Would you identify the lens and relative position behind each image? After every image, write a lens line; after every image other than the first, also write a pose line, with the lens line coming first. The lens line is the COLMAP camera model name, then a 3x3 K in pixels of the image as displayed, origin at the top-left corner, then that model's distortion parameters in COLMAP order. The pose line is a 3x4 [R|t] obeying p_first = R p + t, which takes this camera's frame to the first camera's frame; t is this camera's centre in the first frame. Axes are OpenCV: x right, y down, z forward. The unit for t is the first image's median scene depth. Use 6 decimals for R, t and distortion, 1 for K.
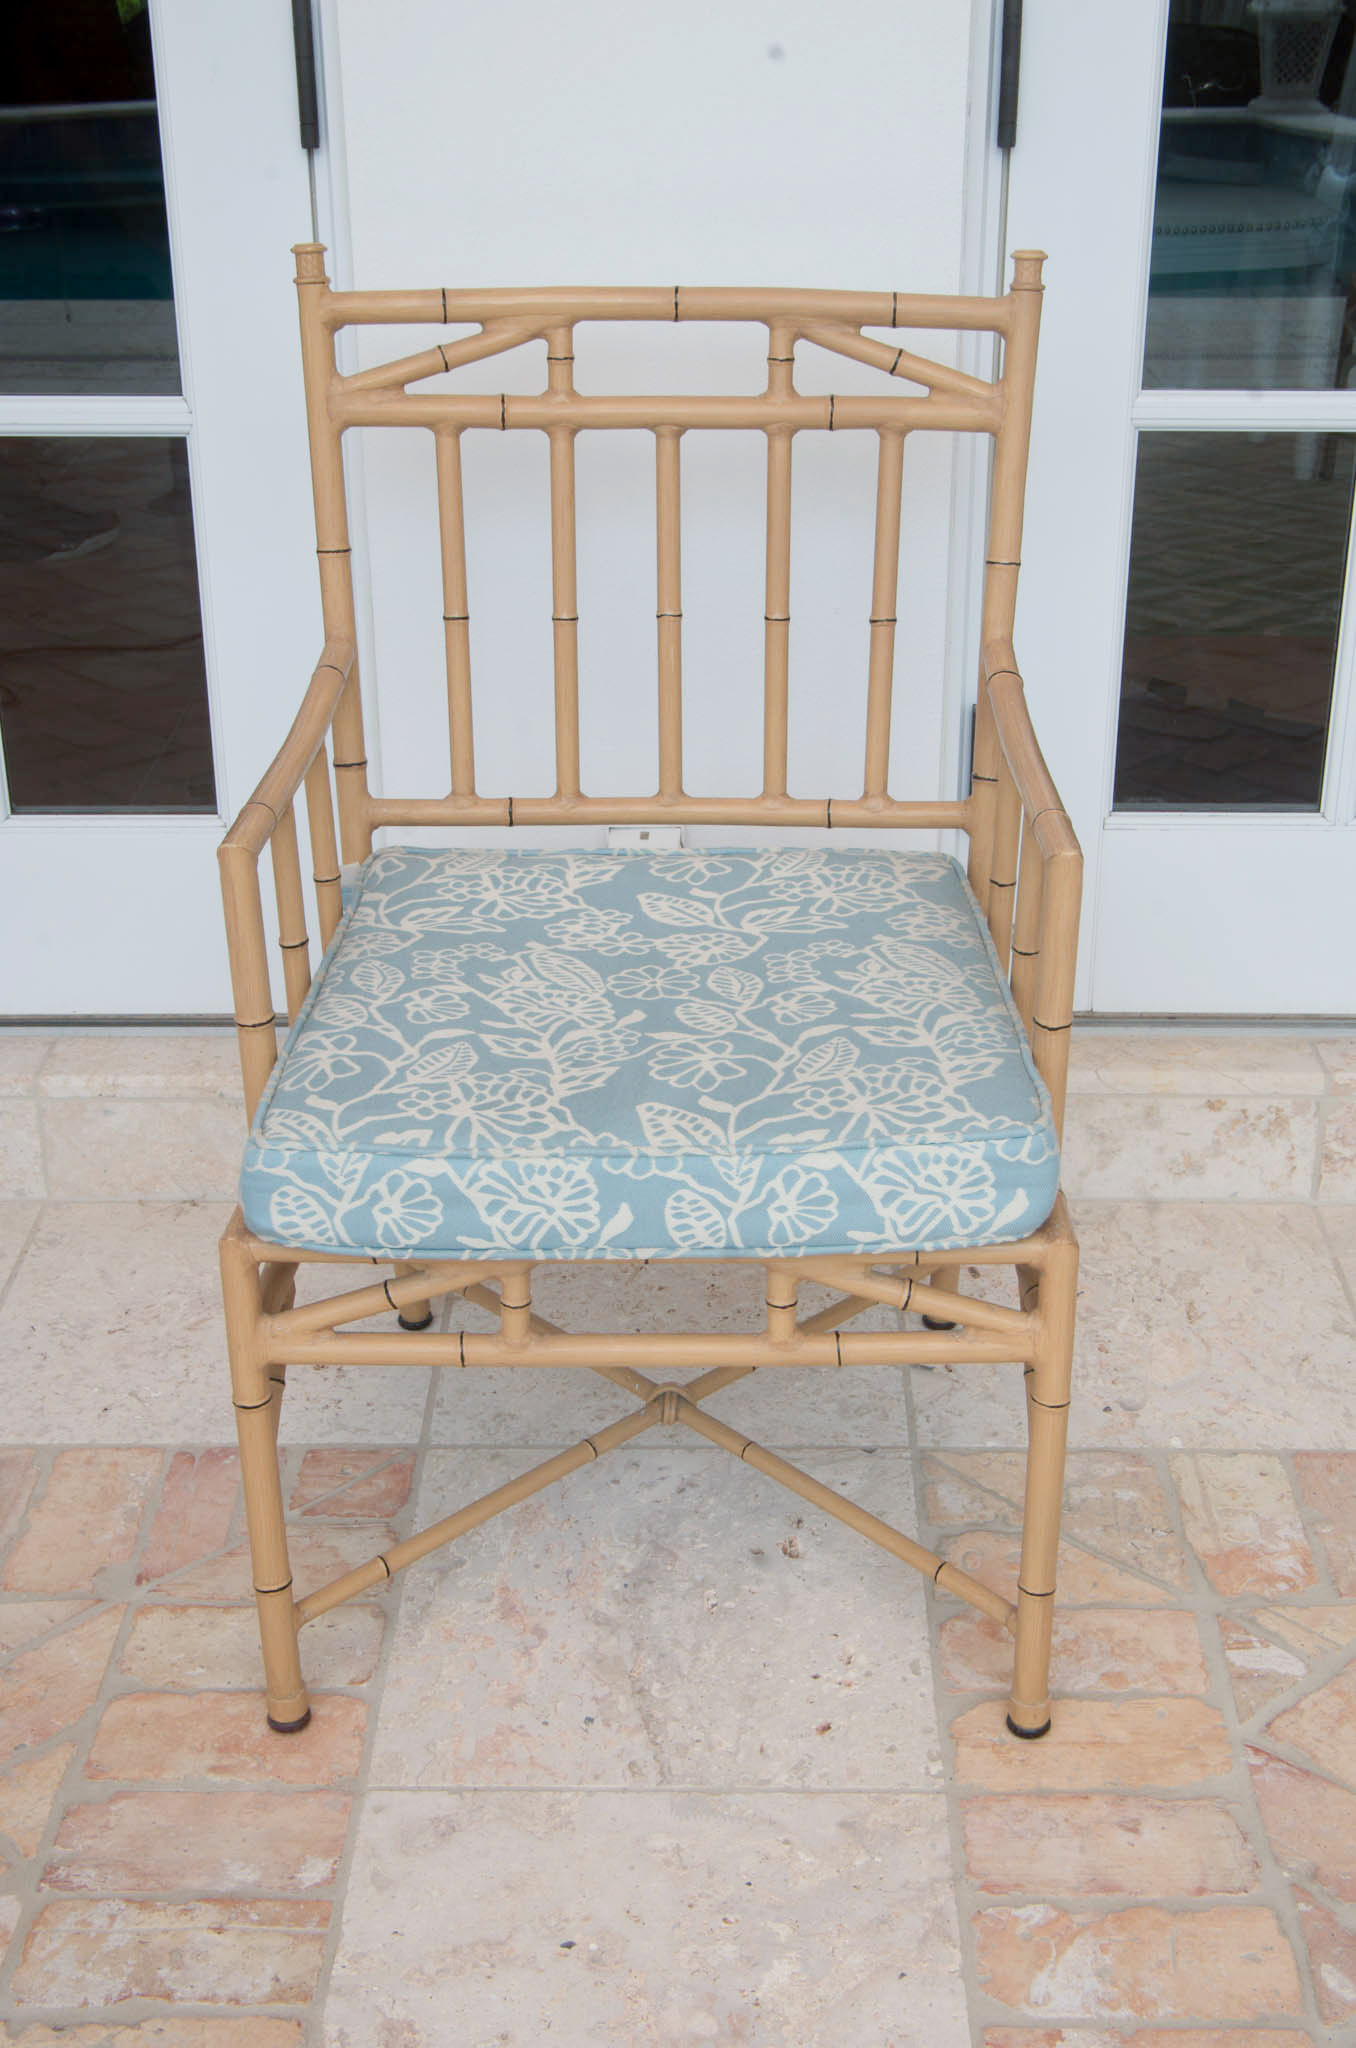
lens RADIAL K [[2688.8, 0, 679.5], [0, 2688.8, 1021.6], [0, 0, 1]] dist [0.039066, 0.000000]
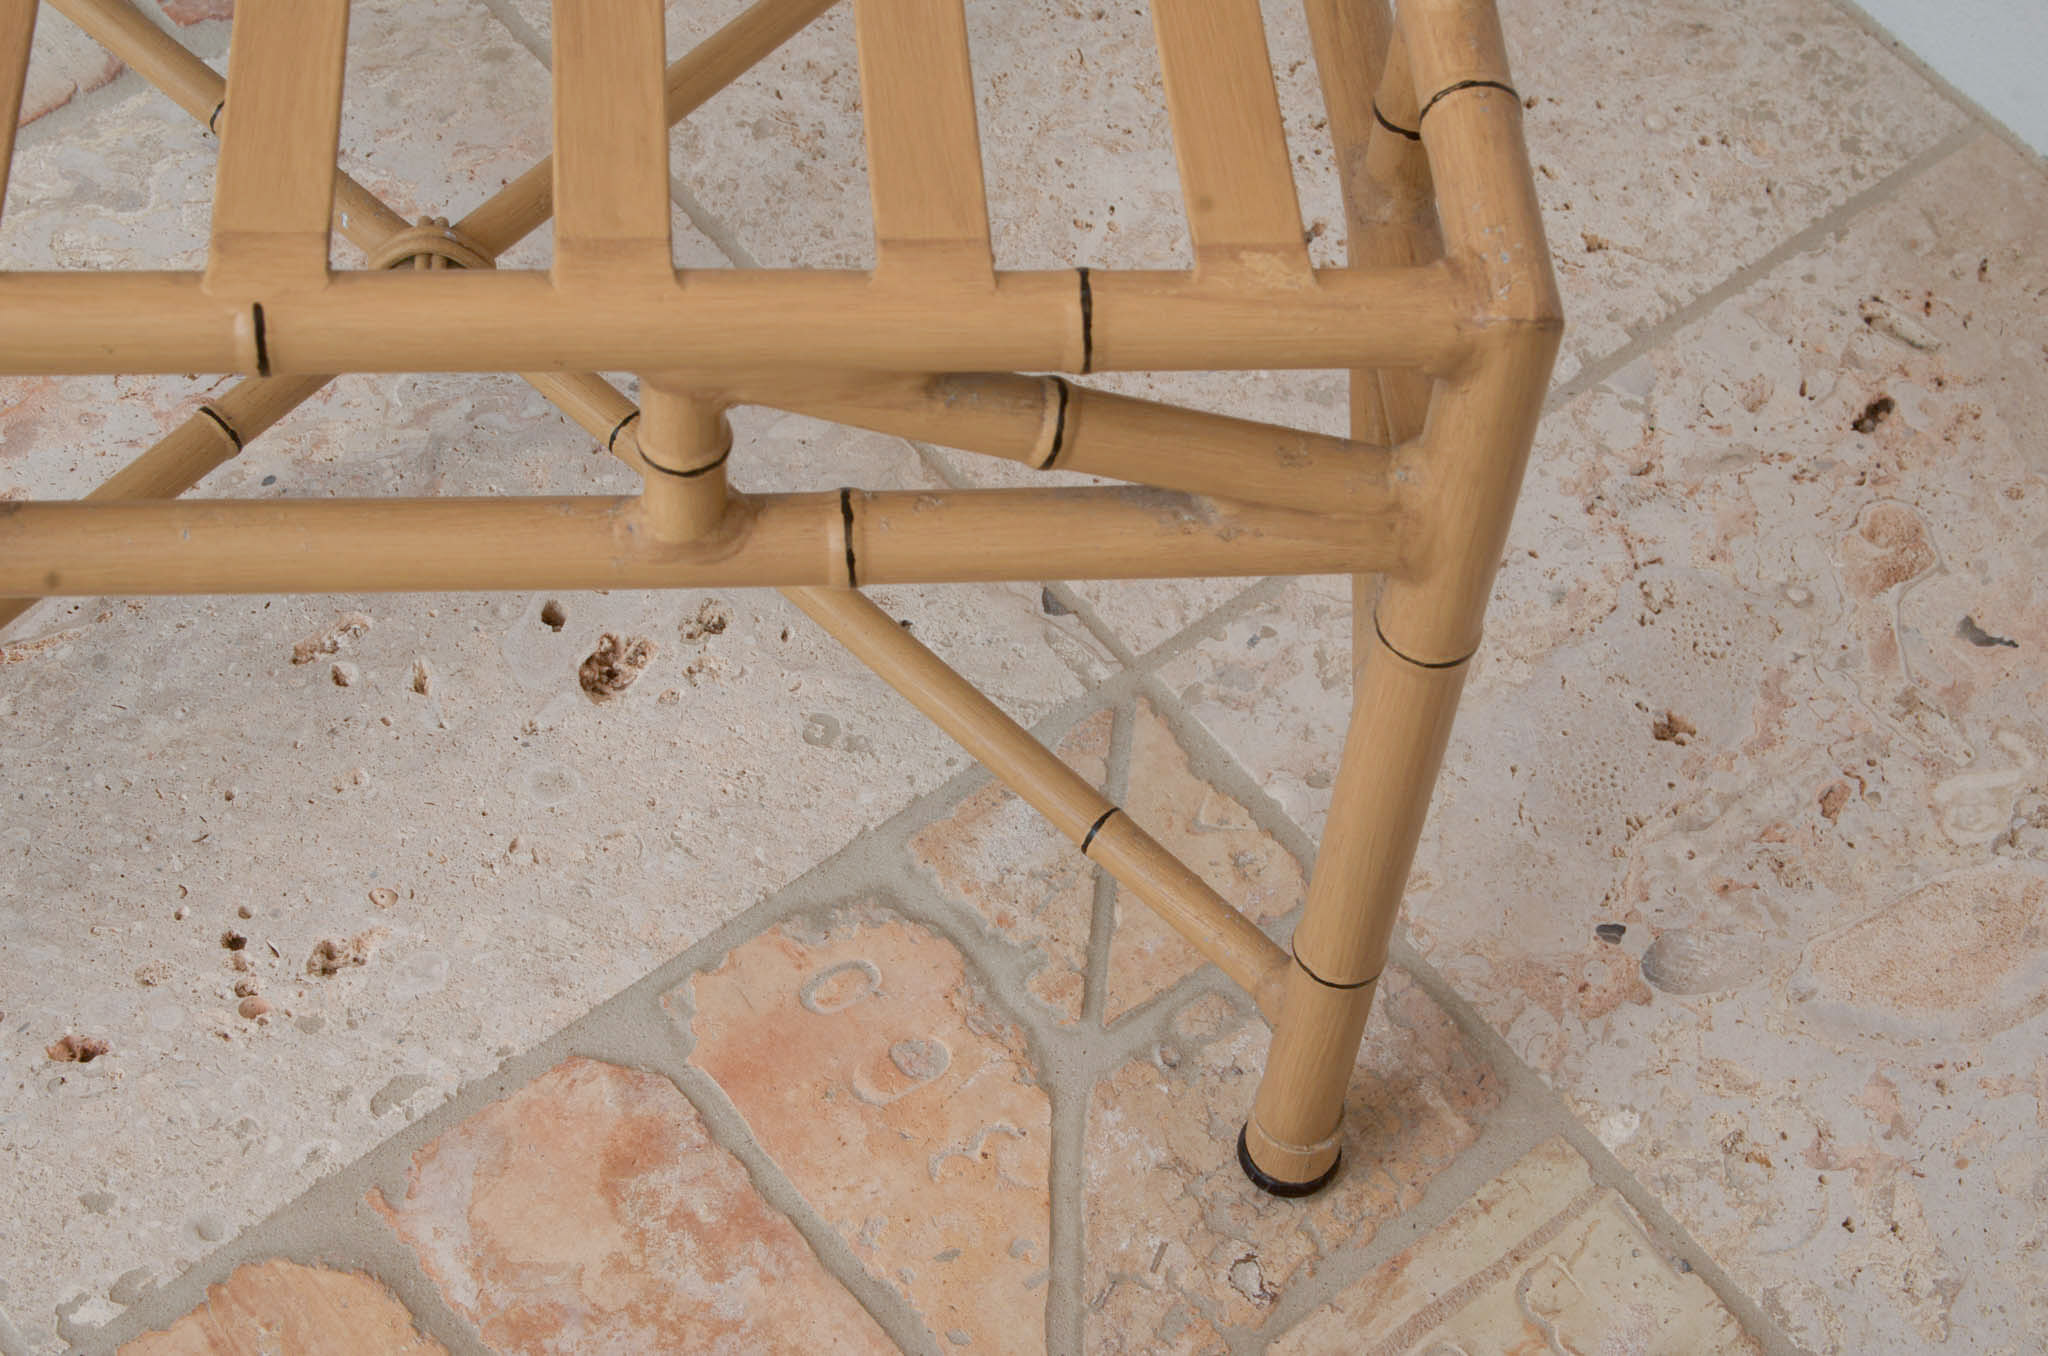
lens RADIAL K [[3752.9, 0, 1019.4], [0, 3752.9, 680.4], [0, 0, 1]] dist [0.138809, 0.000000]
pose [[0.641277, 0.666757, -0.379735, 0.320030], [-0.398065, 0.712172, 0.578234, -0.173397], [0.655979, -0.219649, 0.722112, 0.648953]]
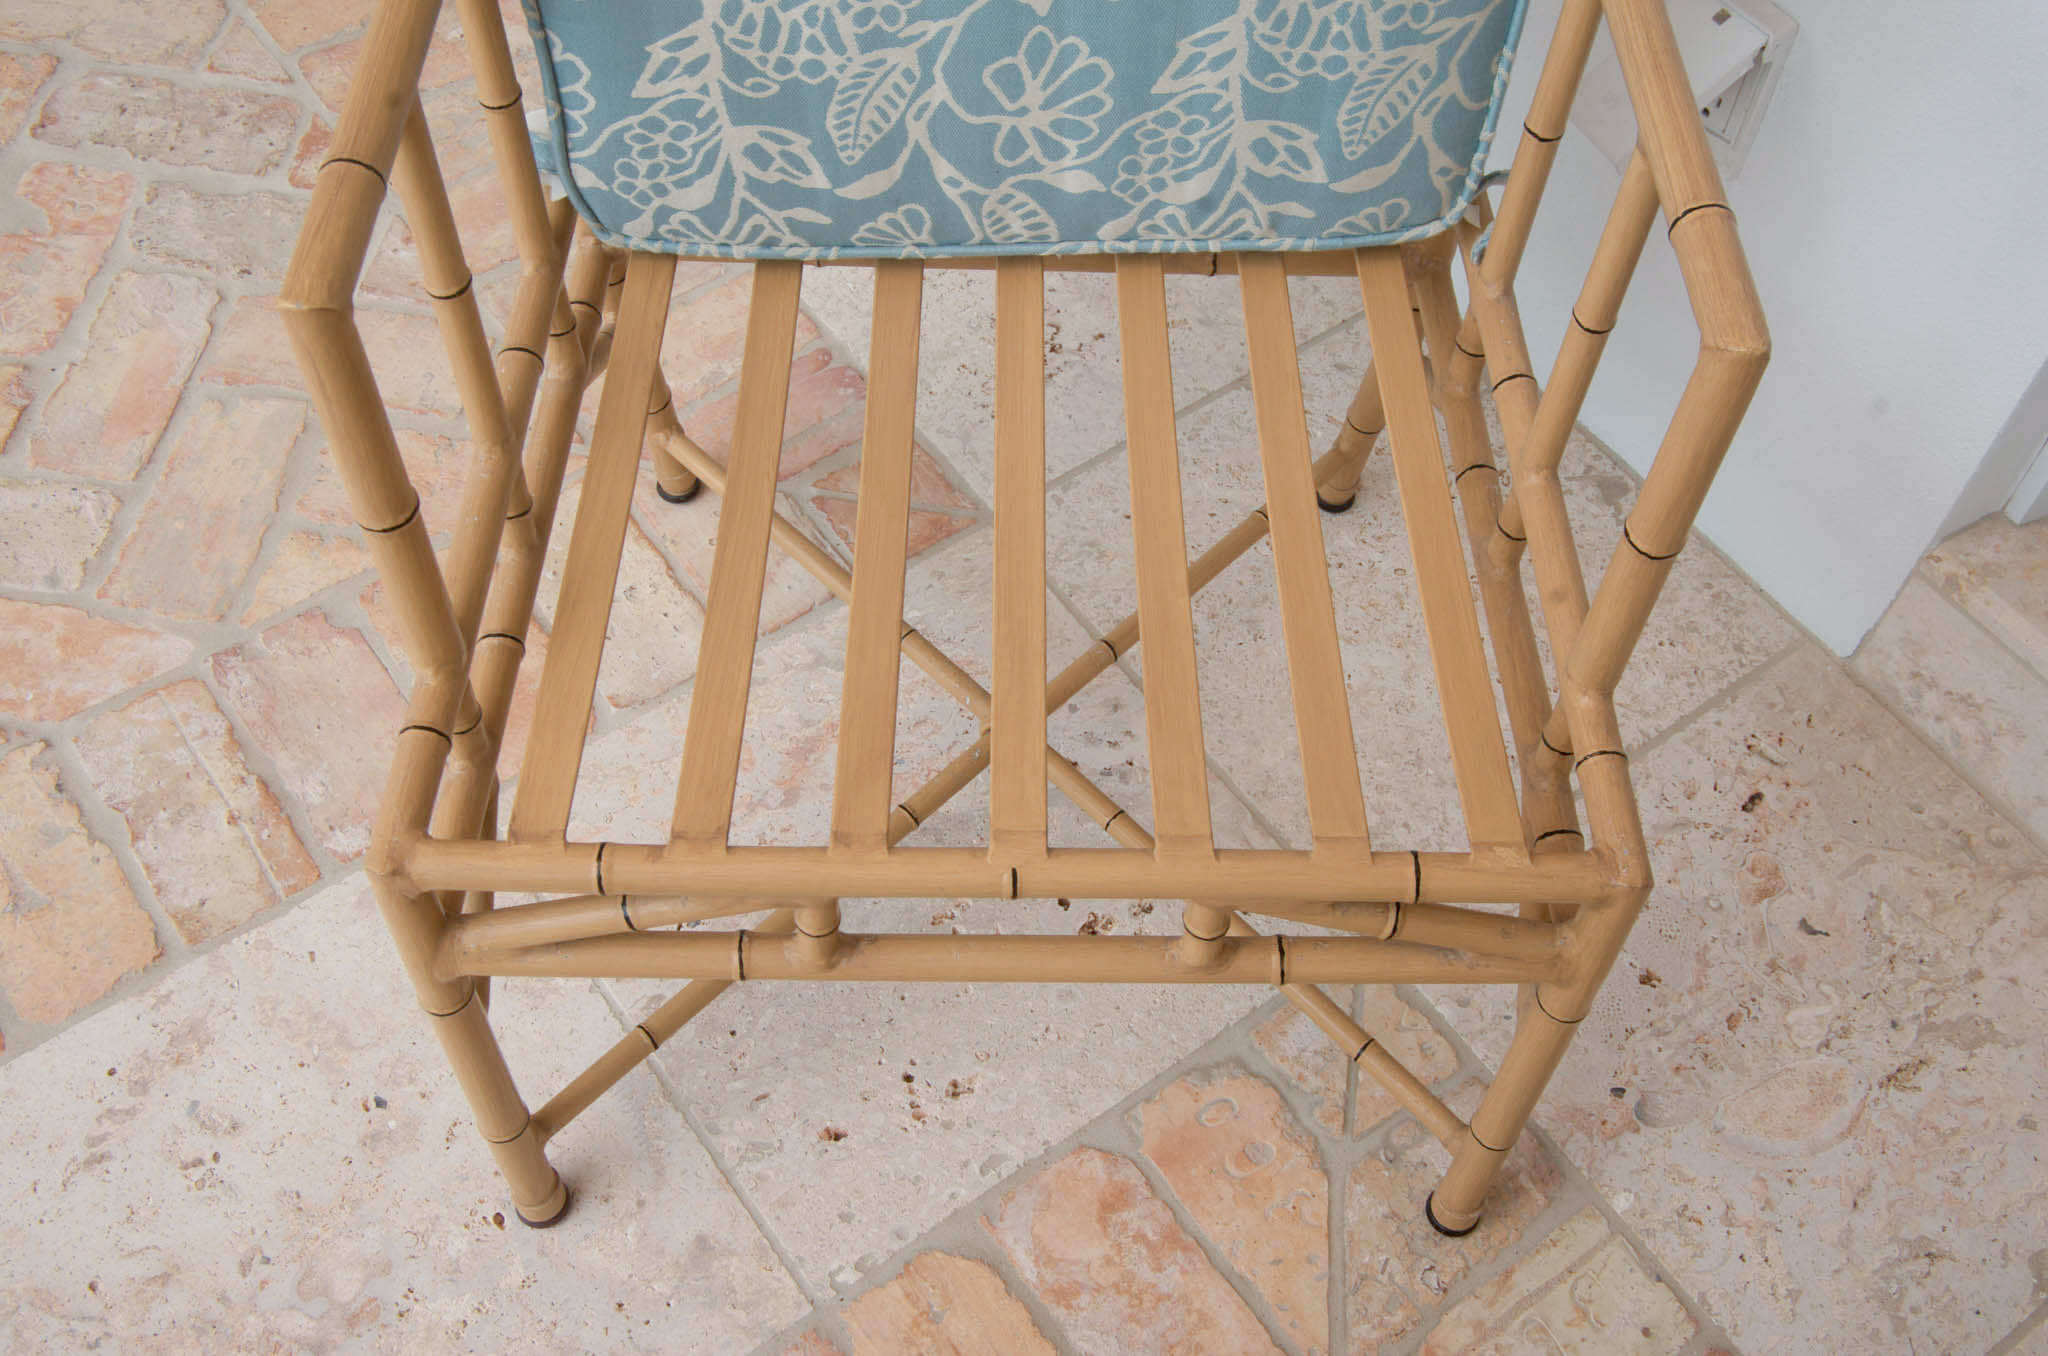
lens RADIAL K [[2182.1, 0, 1031.1], [0, 2182.1, 670.2], [0, 0, 1]] dist [-0.008614, 0.000000]
pose [[0.602501, 0.680551, -0.416945, 0.261181], [-0.386483, 0.705853, 0.593635, -0.250647], [0.698301, -0.196524, 0.688298, 0.579155]]
